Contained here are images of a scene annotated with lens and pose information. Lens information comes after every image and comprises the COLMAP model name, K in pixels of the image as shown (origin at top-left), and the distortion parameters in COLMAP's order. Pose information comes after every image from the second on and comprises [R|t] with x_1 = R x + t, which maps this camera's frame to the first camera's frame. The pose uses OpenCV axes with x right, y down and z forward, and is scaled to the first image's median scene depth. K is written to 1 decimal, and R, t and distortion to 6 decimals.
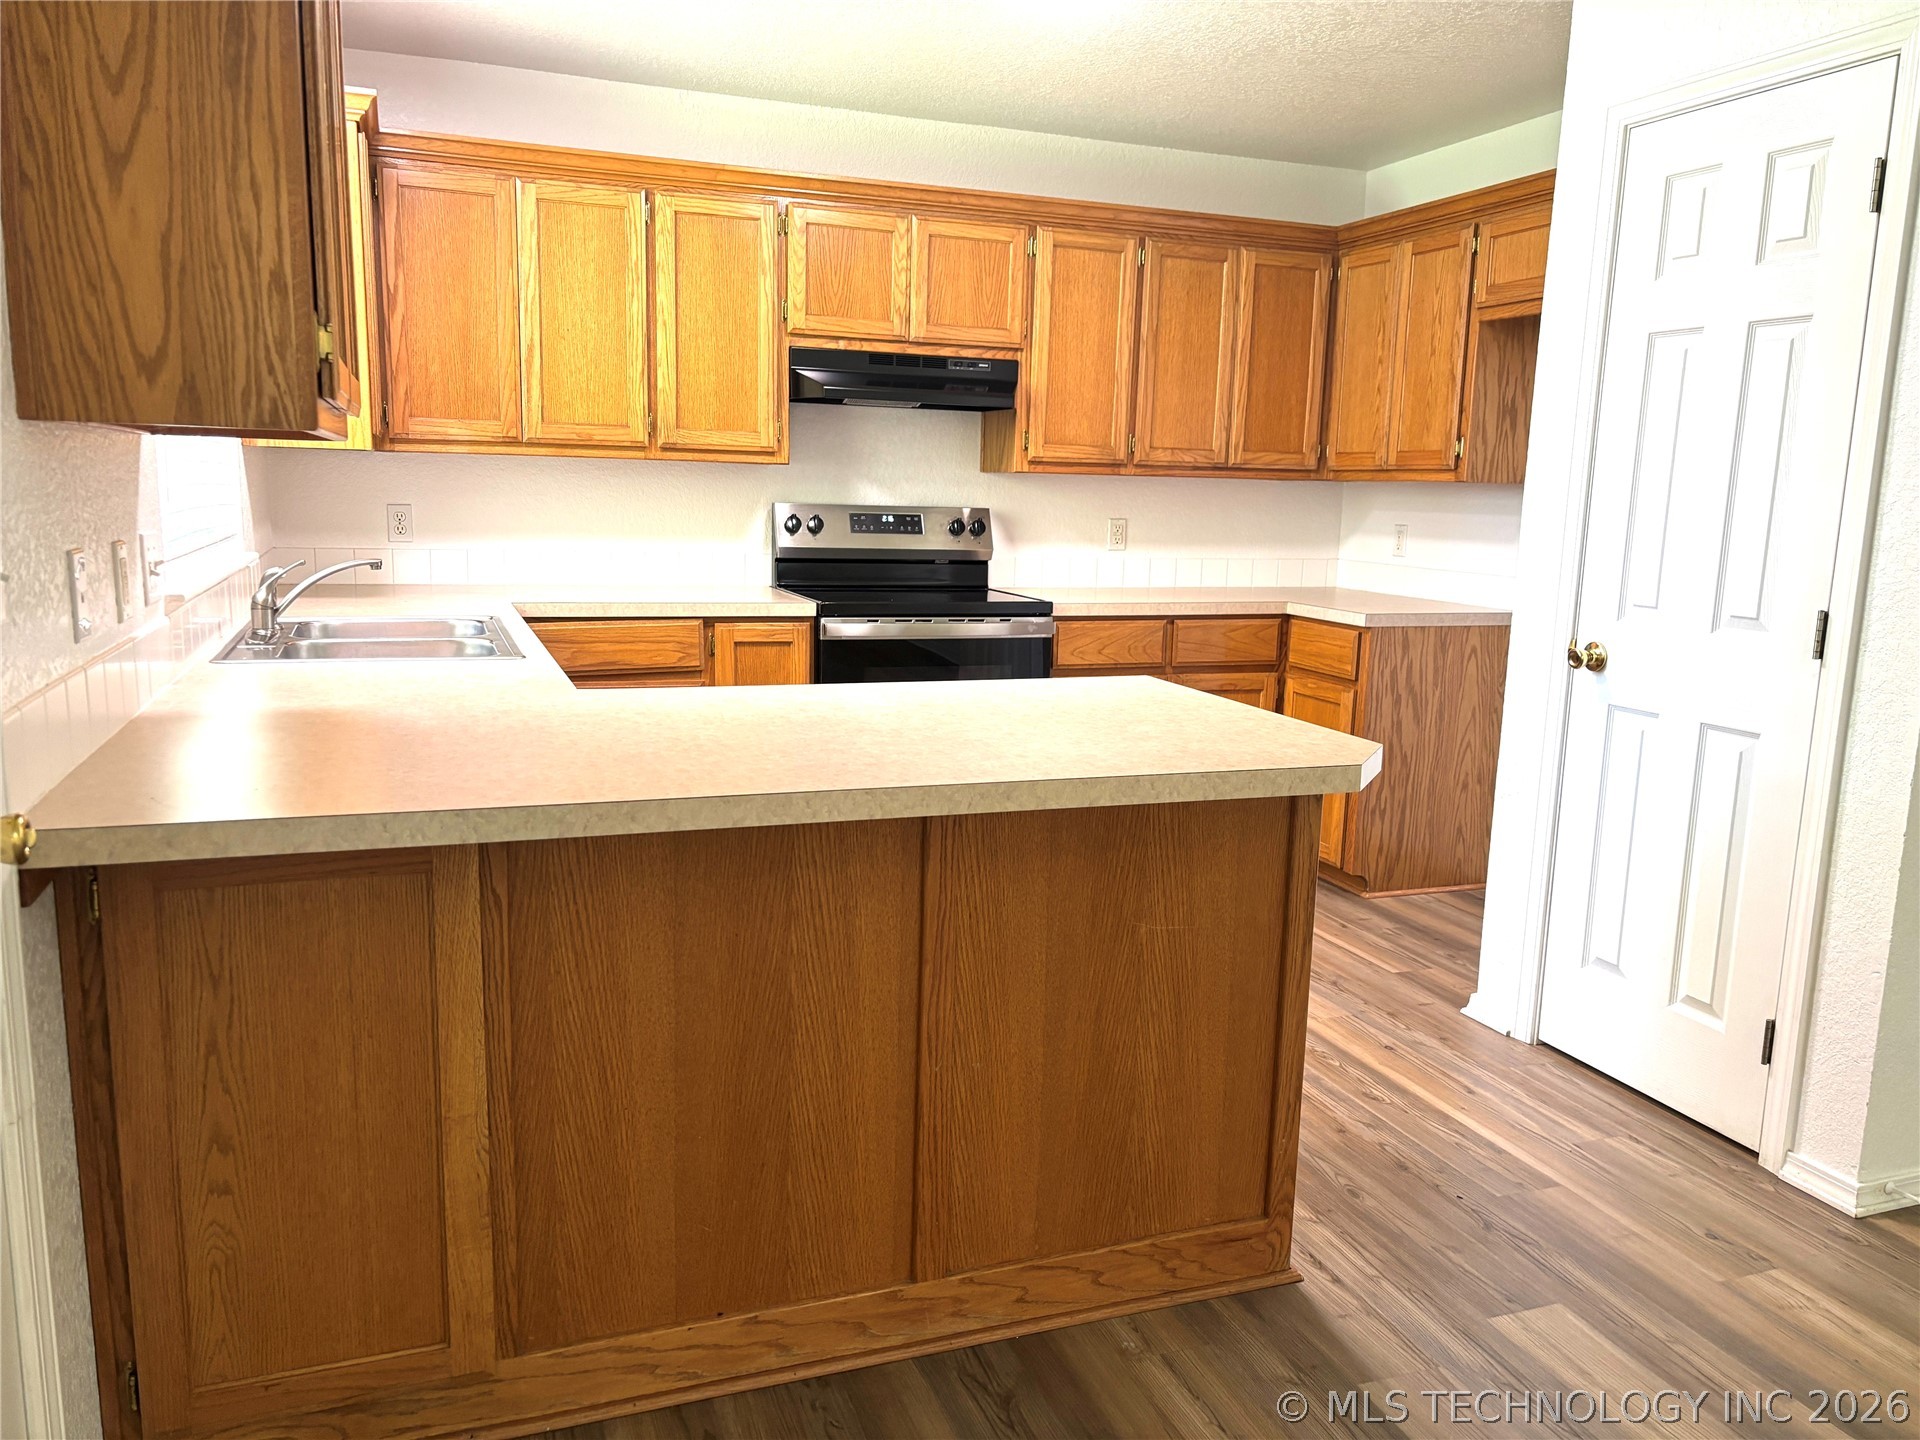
lens RADIAL K [[1464.6, 0, 960.8], [0, 1464.6, 731.3], [0, 0, 1]] dist [0.049234, -0.037034]
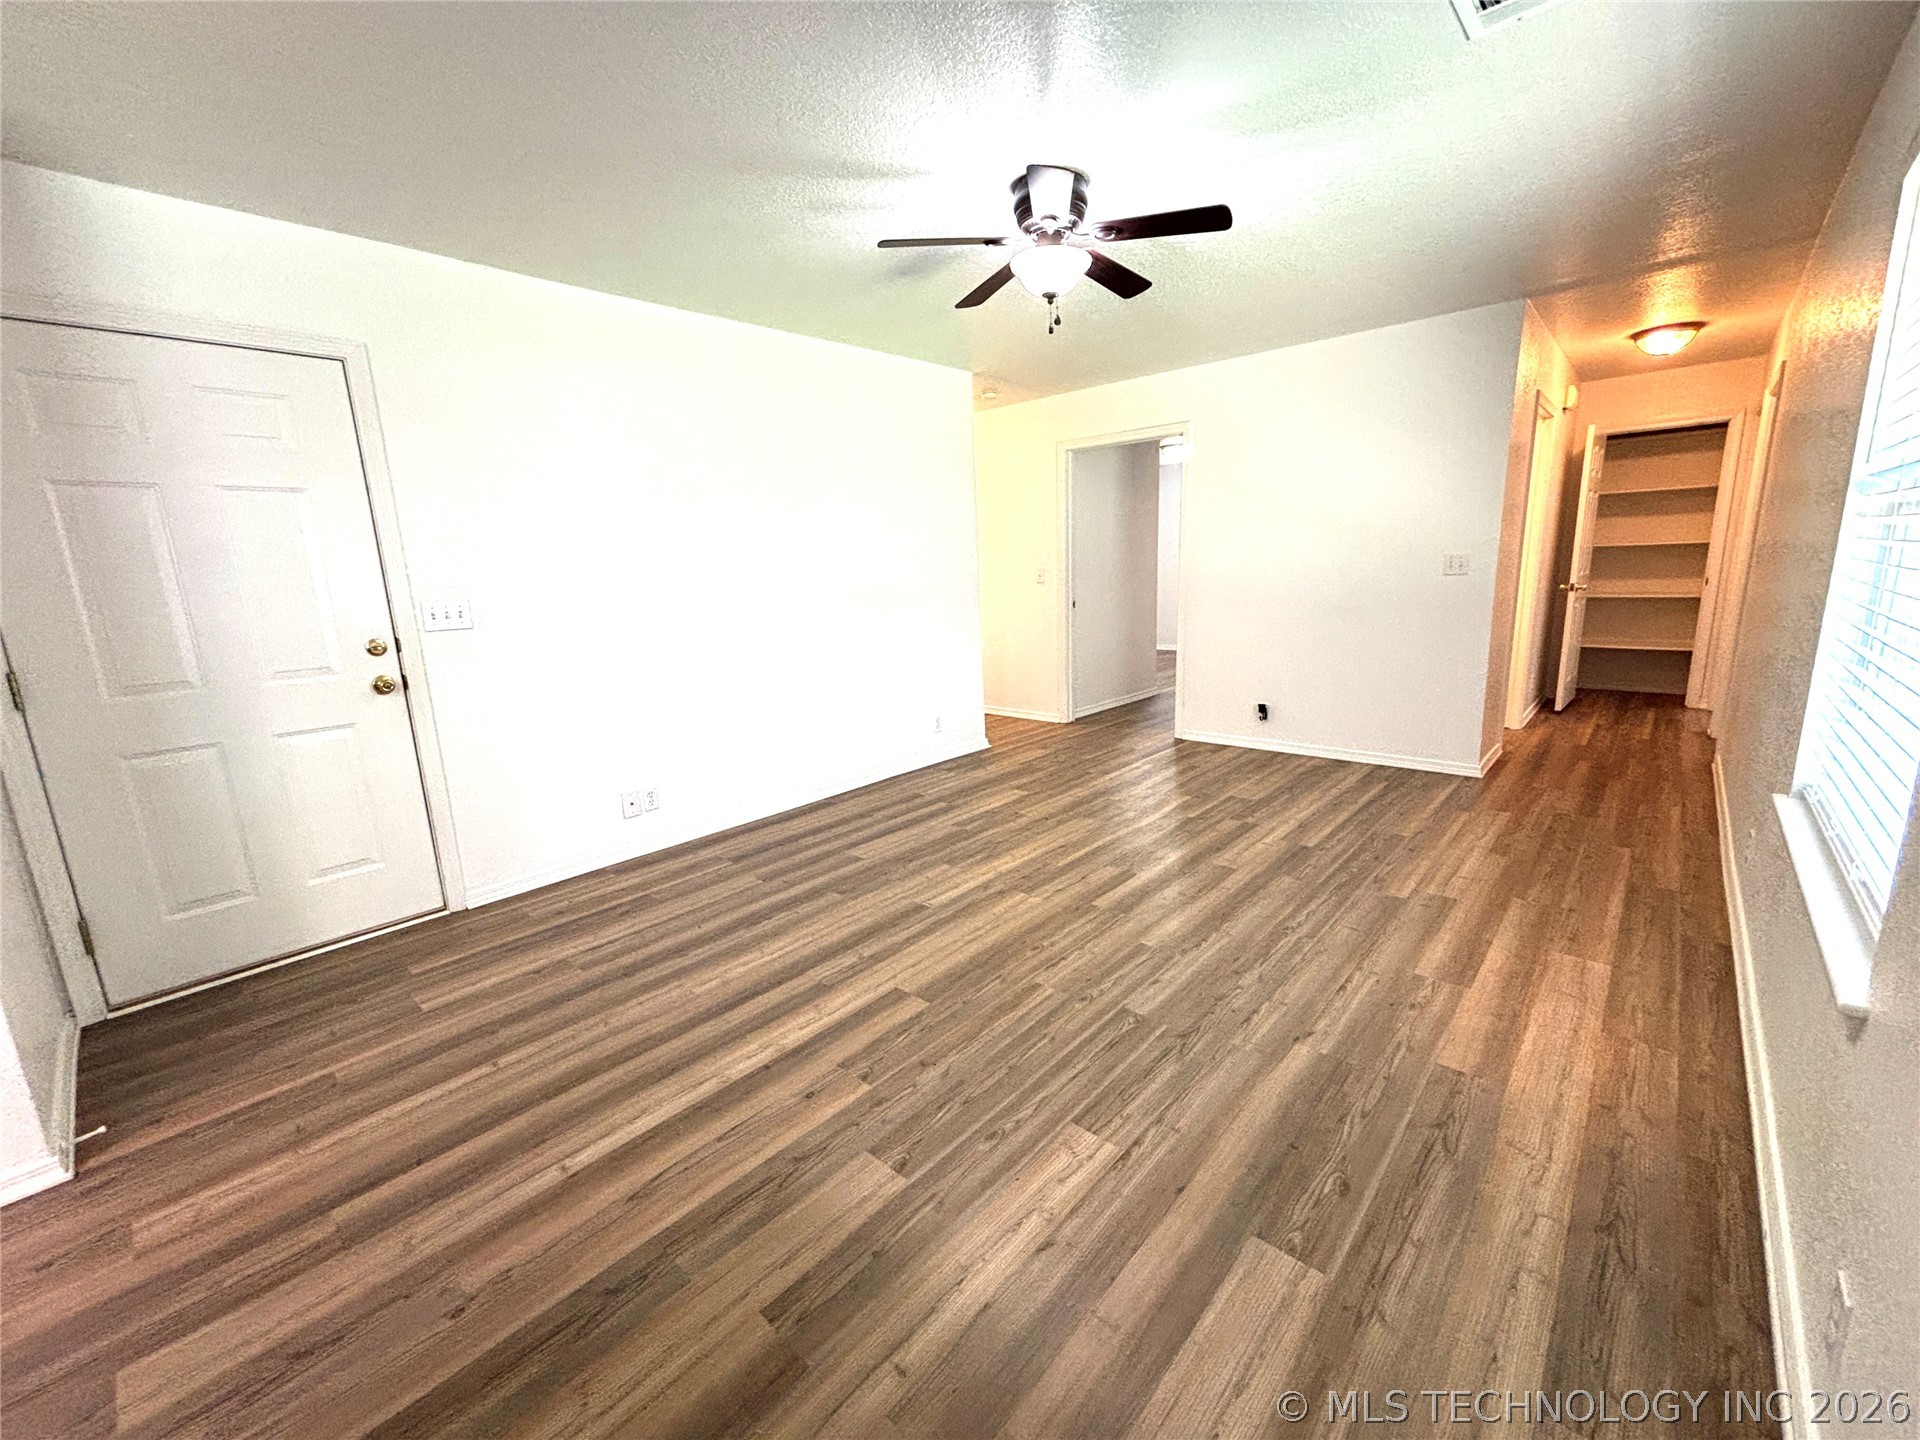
lens RADIAL K [[771.6, 0, 964.4], [0, 771.6, 721.6], [0, 0, 1]] dist [0.000388, 0.000088]
pose [[-0.461768, -0.187031, 0.867058, -0.140959], [0.175880, 0.938801, 0.296175, -0.055744], [-0.869389, 0.289262, -0.400613, 0.304955]]
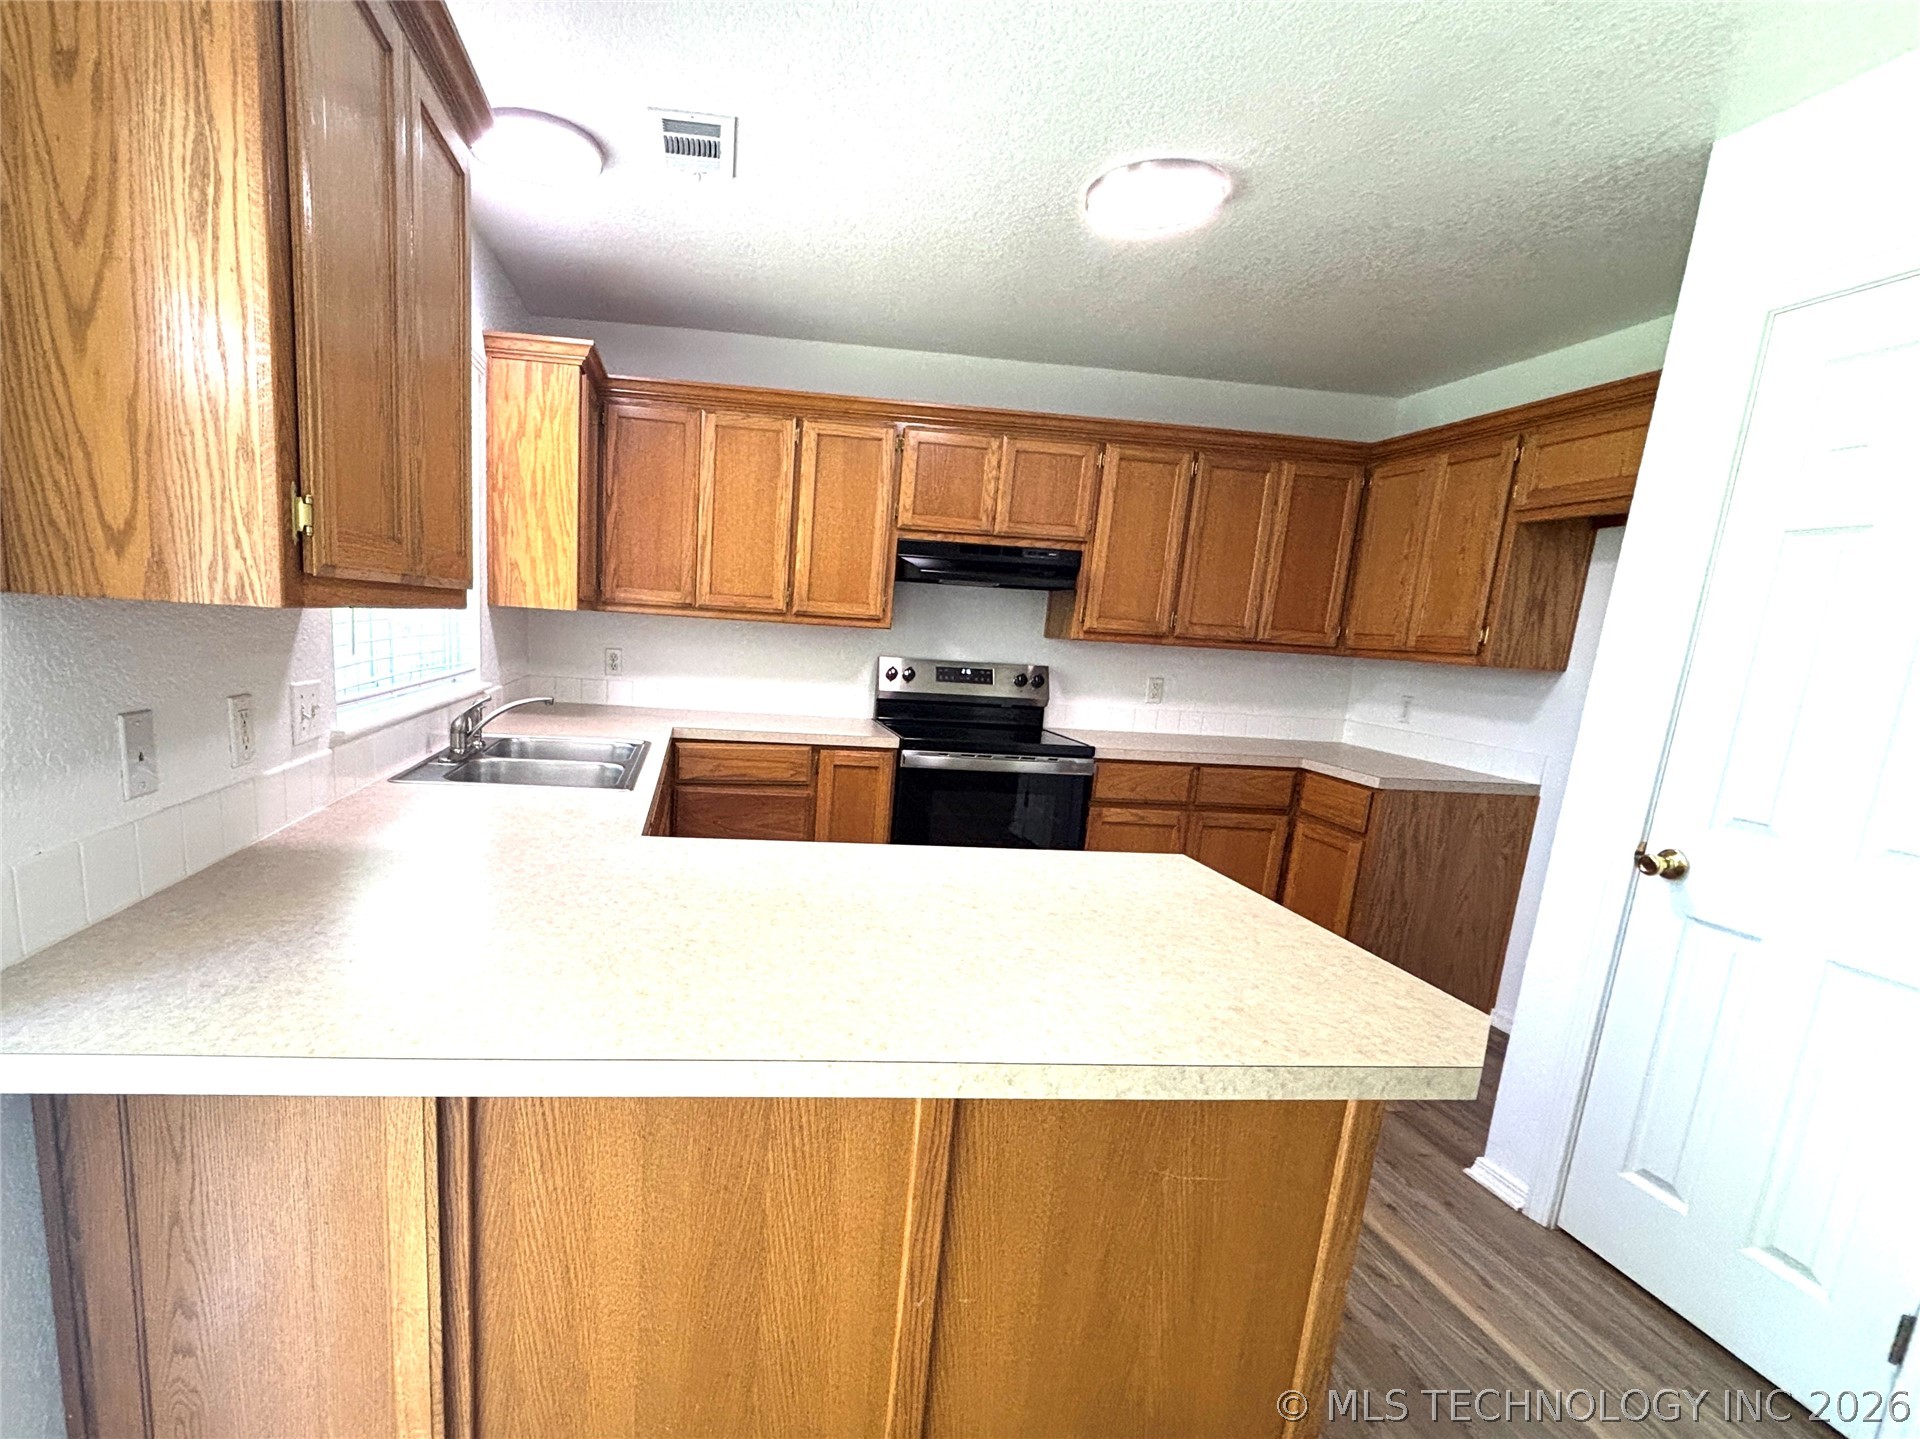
lens RADIAL K [[913.1, 0, 797.3], [0, 913.1, 792.0], [0, 0, 1]] dist [-0.000154, 0.000210]
pose [[0.966222, 0.078590, -0.245434, 0.012566], [-0.076229, 0.996907, 0.019120, -0.047912], [0.246177, 0.000235, 0.969225, 0.201968]]
